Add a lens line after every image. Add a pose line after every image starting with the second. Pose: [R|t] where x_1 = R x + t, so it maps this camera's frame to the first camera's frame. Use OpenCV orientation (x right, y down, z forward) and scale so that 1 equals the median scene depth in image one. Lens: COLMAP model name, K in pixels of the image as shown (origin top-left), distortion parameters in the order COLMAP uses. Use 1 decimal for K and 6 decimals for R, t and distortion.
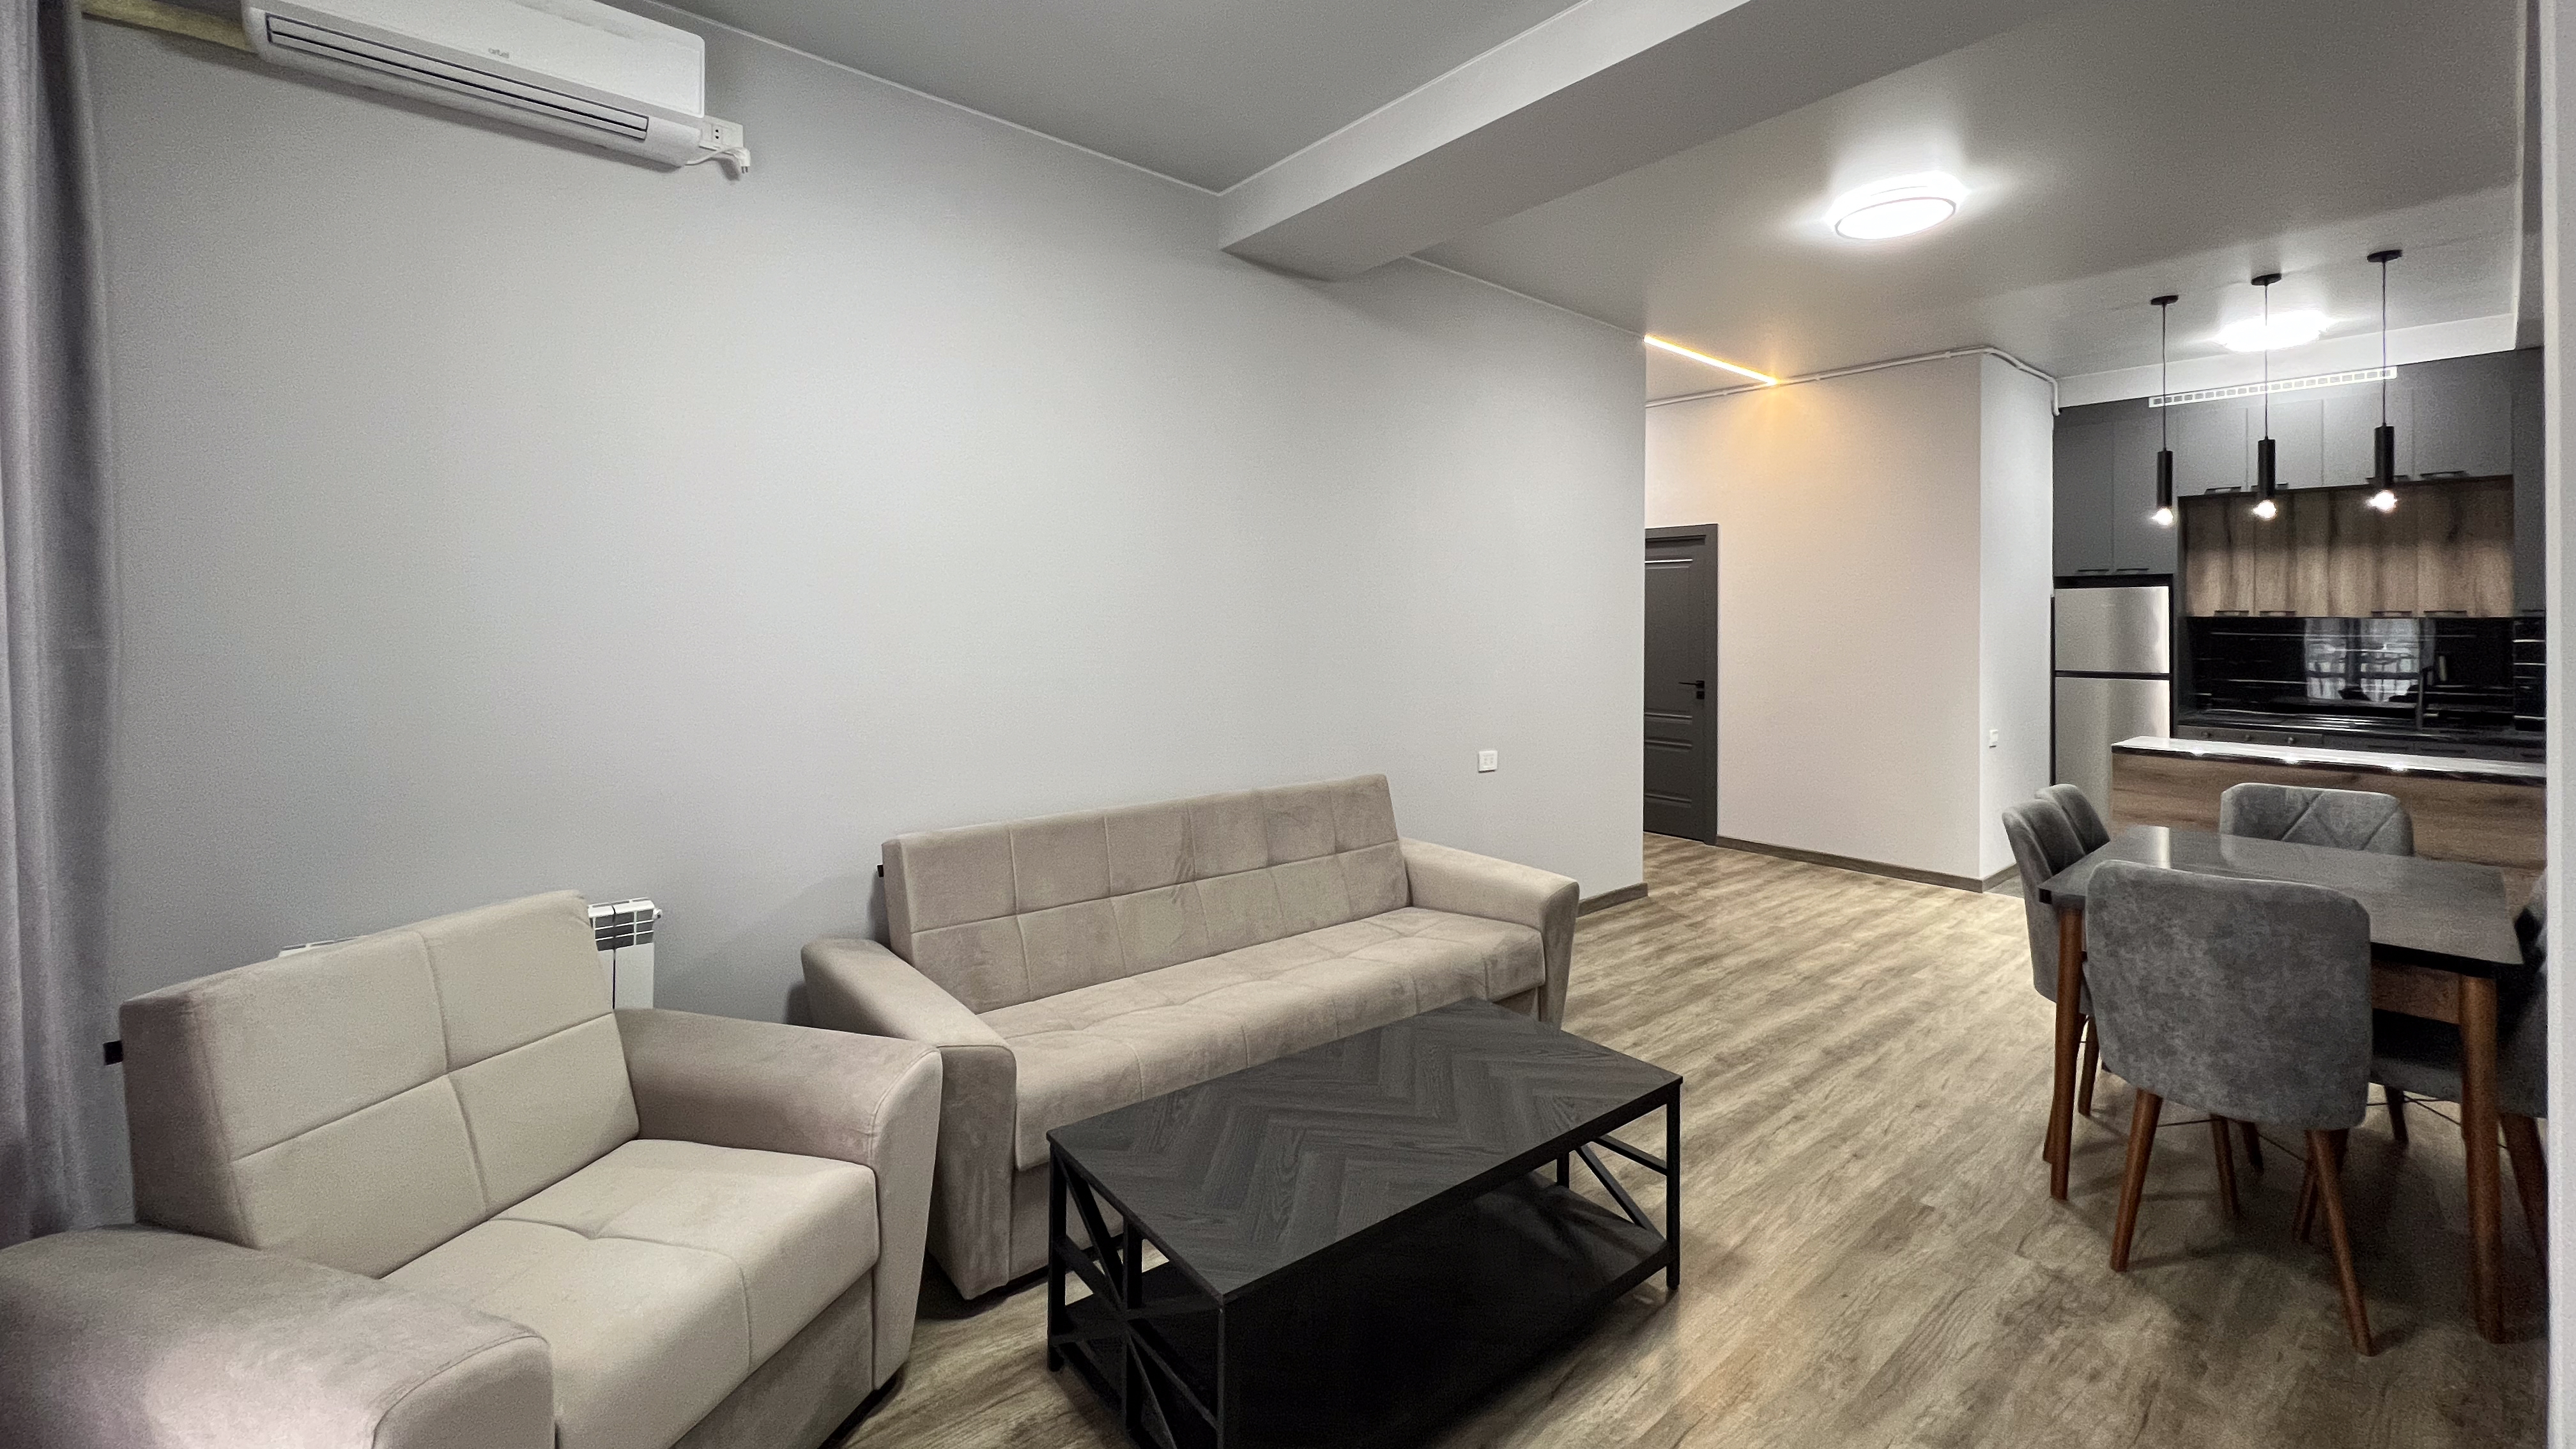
lens RADIAL K [[1026.3, 0, 1277.2], [0, 1026.3, 611.5], [0, 0, 1]] dist [-0.003831, 0.000570]
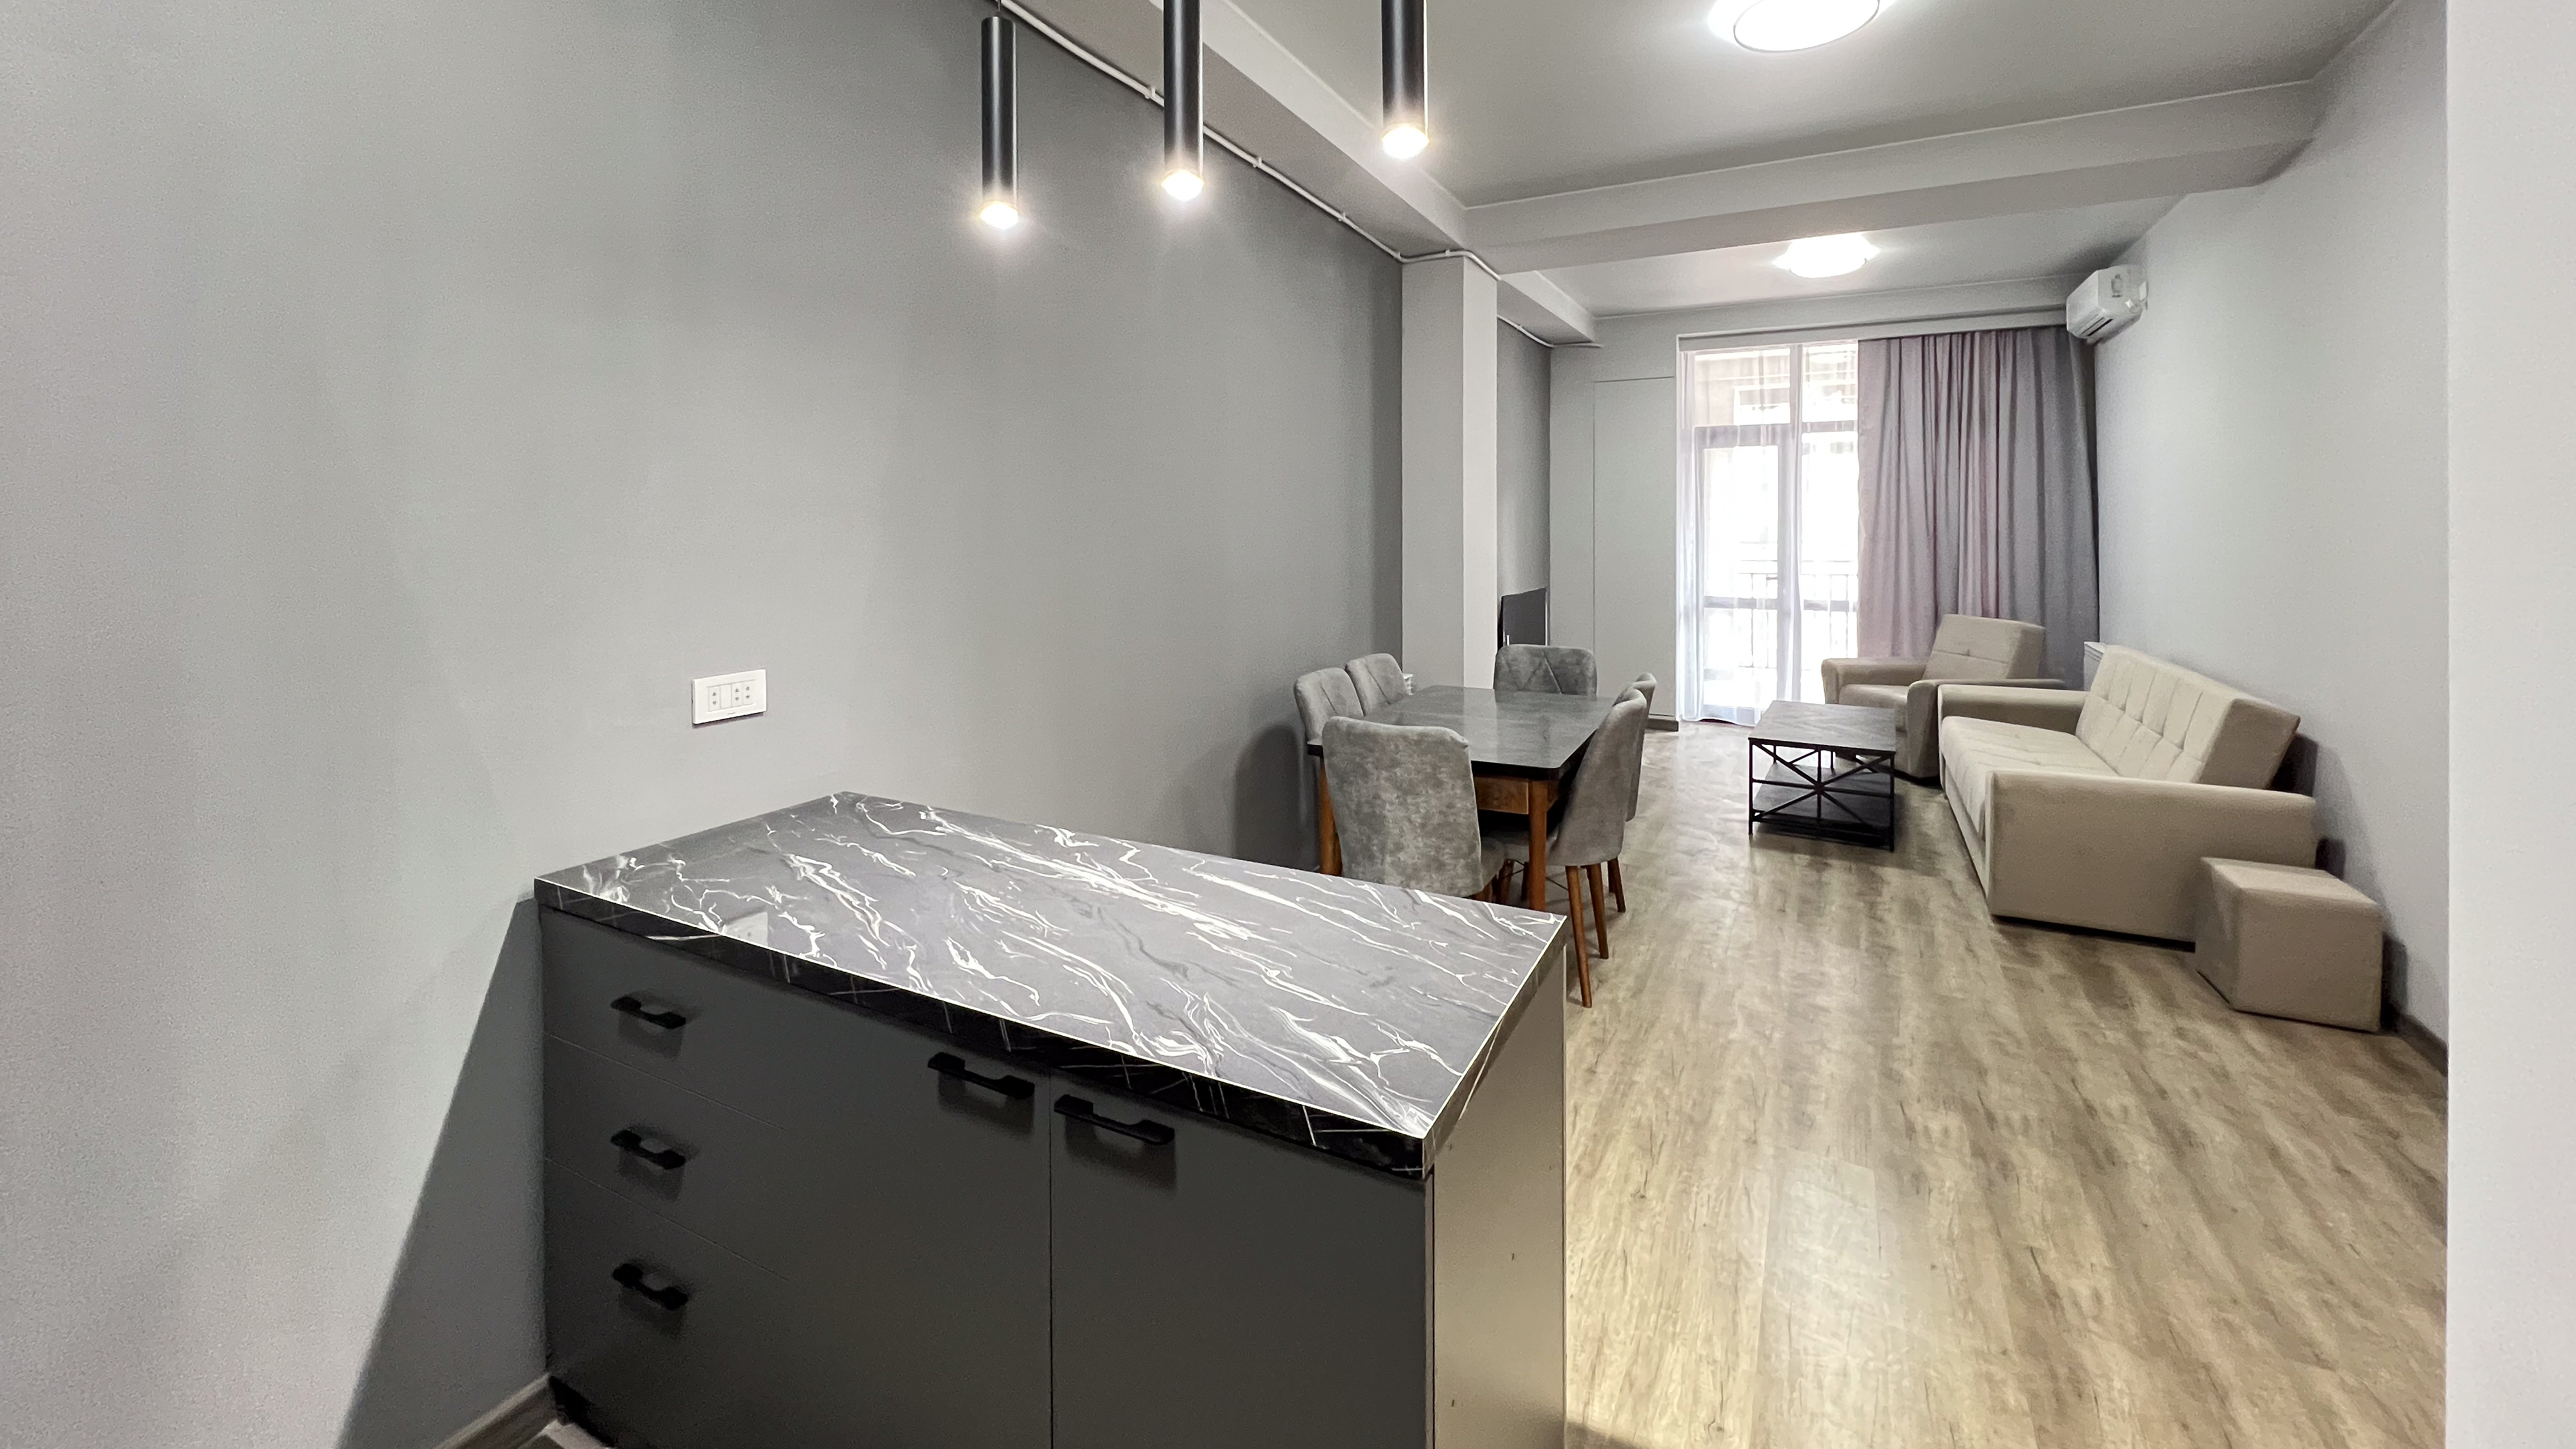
lens RADIAL K [[1026.3, 0, 1281.1], [0, 1026.3, 529.9], [0, 0, 1]] dist [-0.003831, 0.000570]
pose [[-0.926372, -0.002820, -0.376600, 1.053789], [-0.001604, 0.999992, -0.003540, 0.012890], [0.376607, -0.002676, -0.926369, 1.305960]]
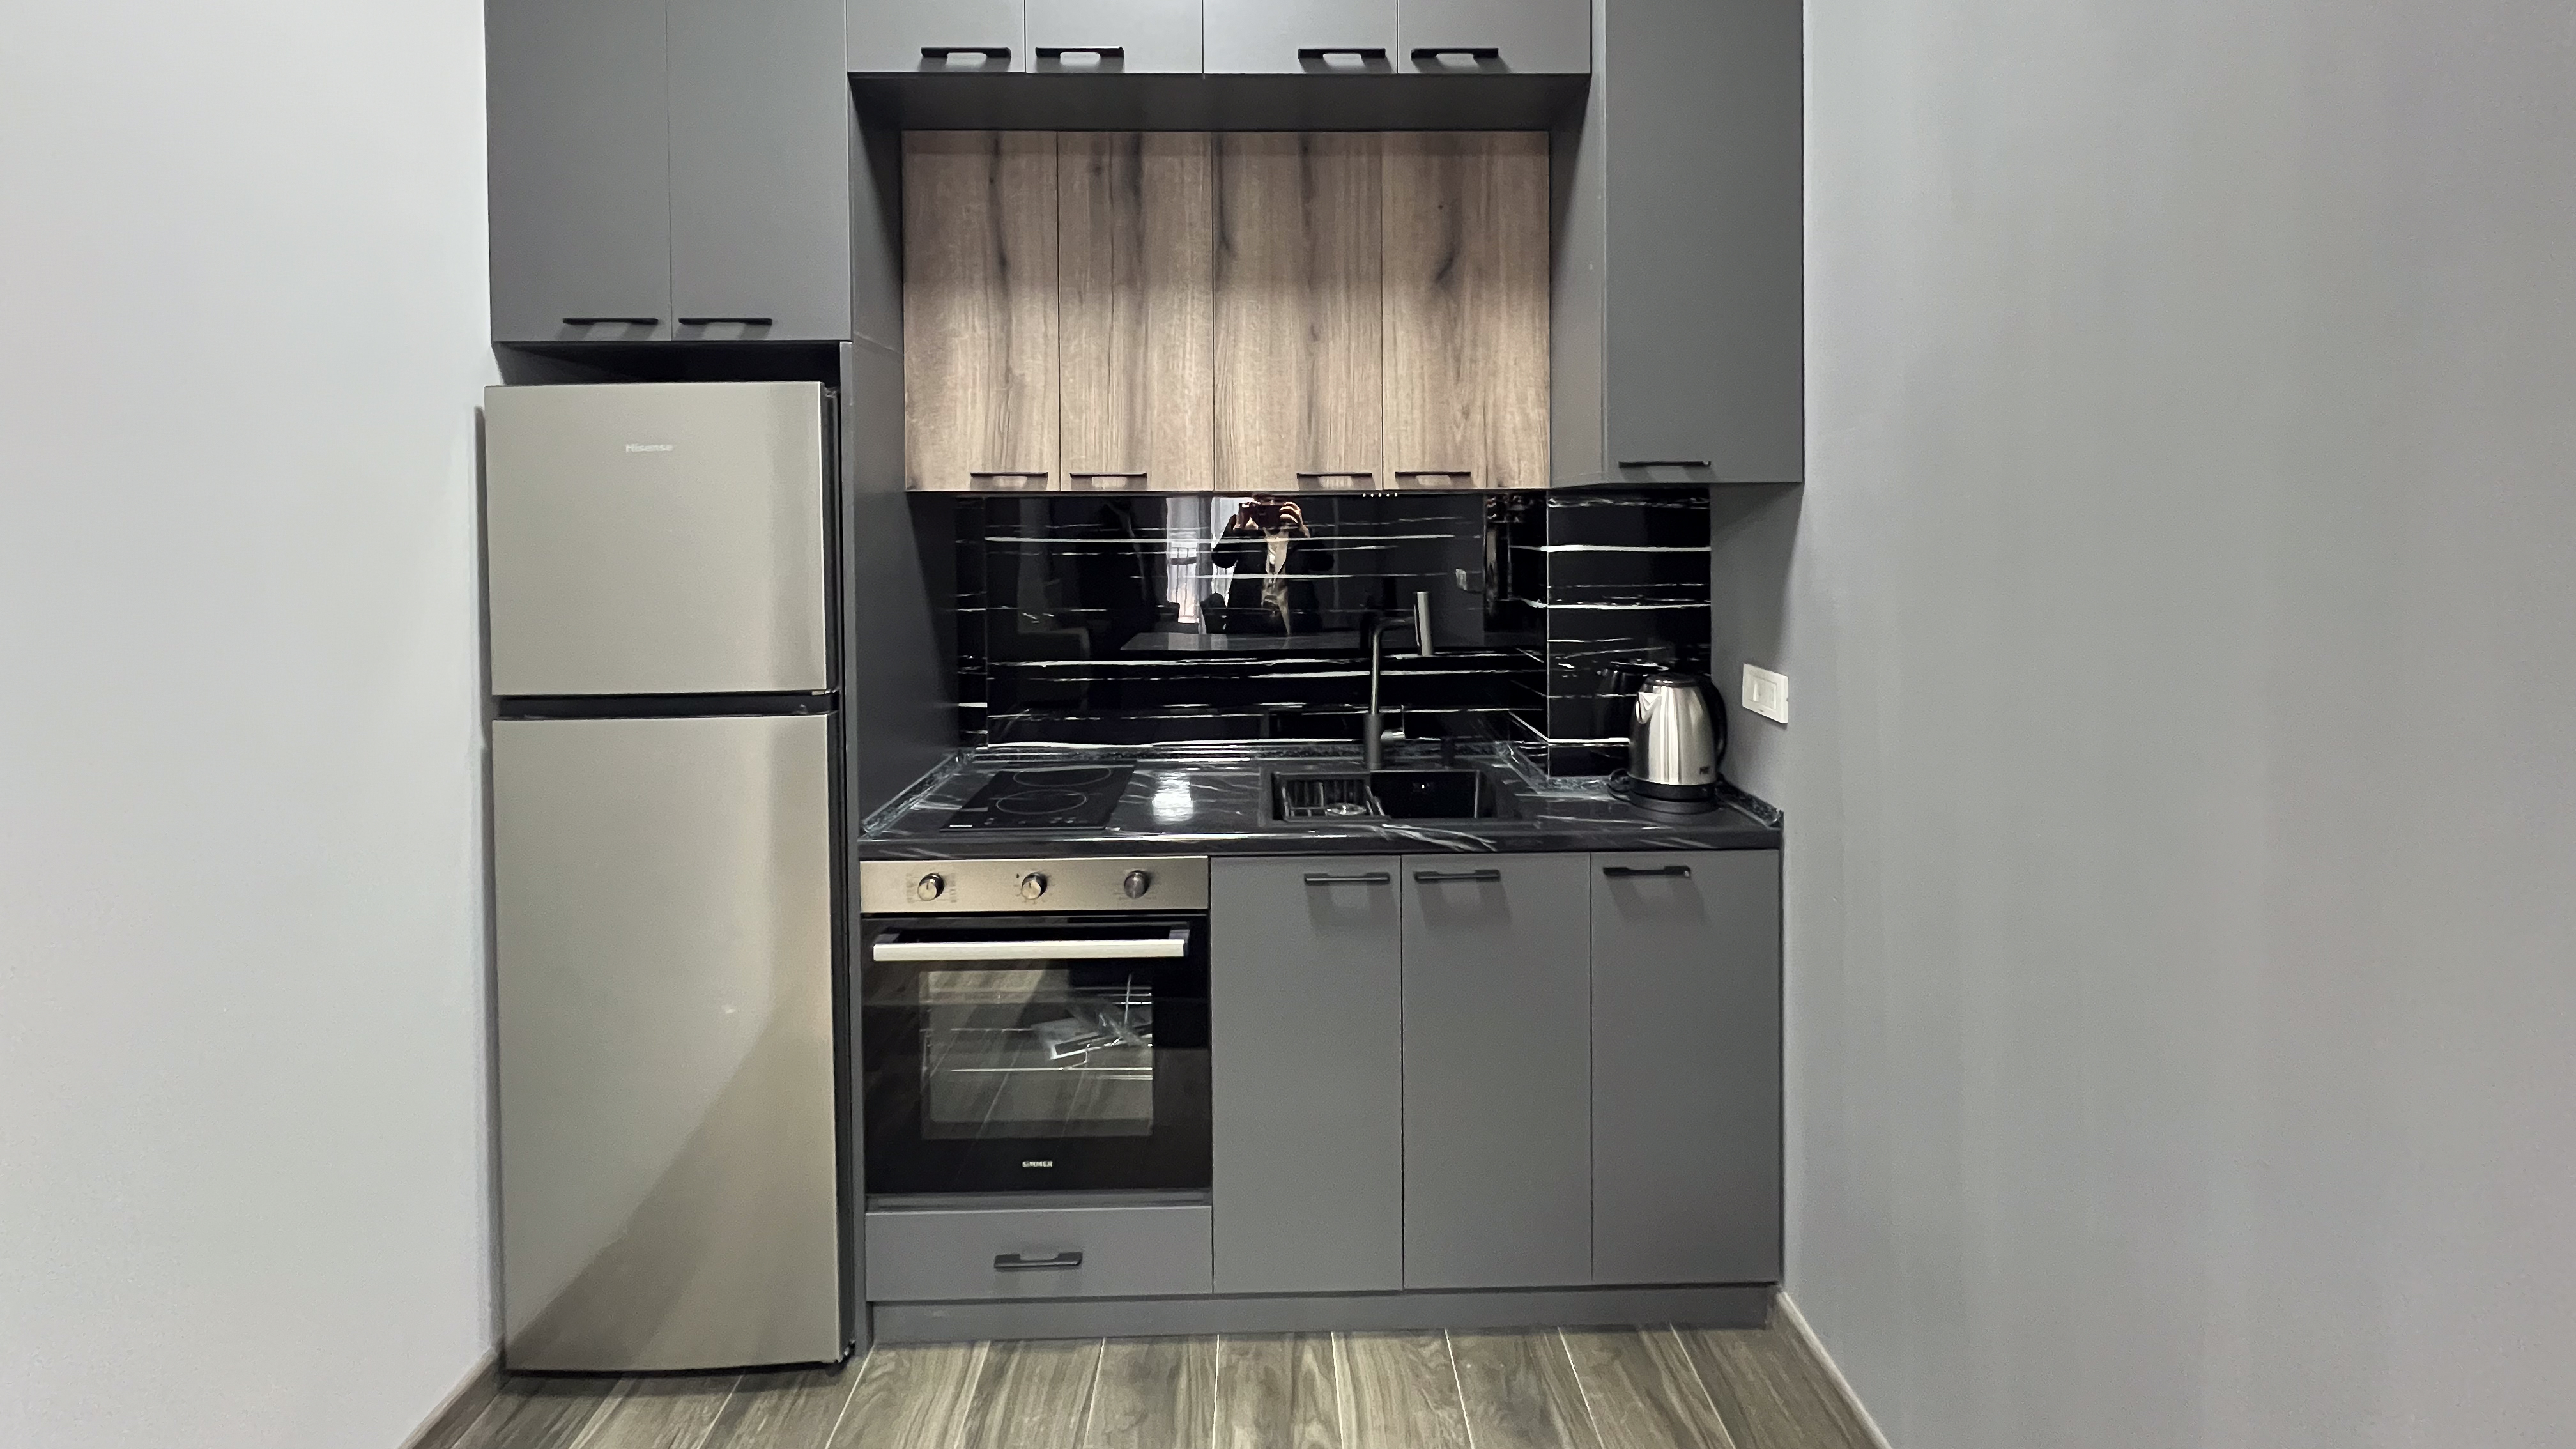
lens RADIAL K [[1026.3, 0, 1280.5], [0, 1026.3, 538.9], [0, 0, 1]] dist [-0.003831, 0.000570]
pose [[0.623502, -0.027065, 0.781353, 0.967254], [0.004387, 0.999506, 0.031122, 0.014041], [-0.781810, -0.015977, 0.623312, 0.962314]]
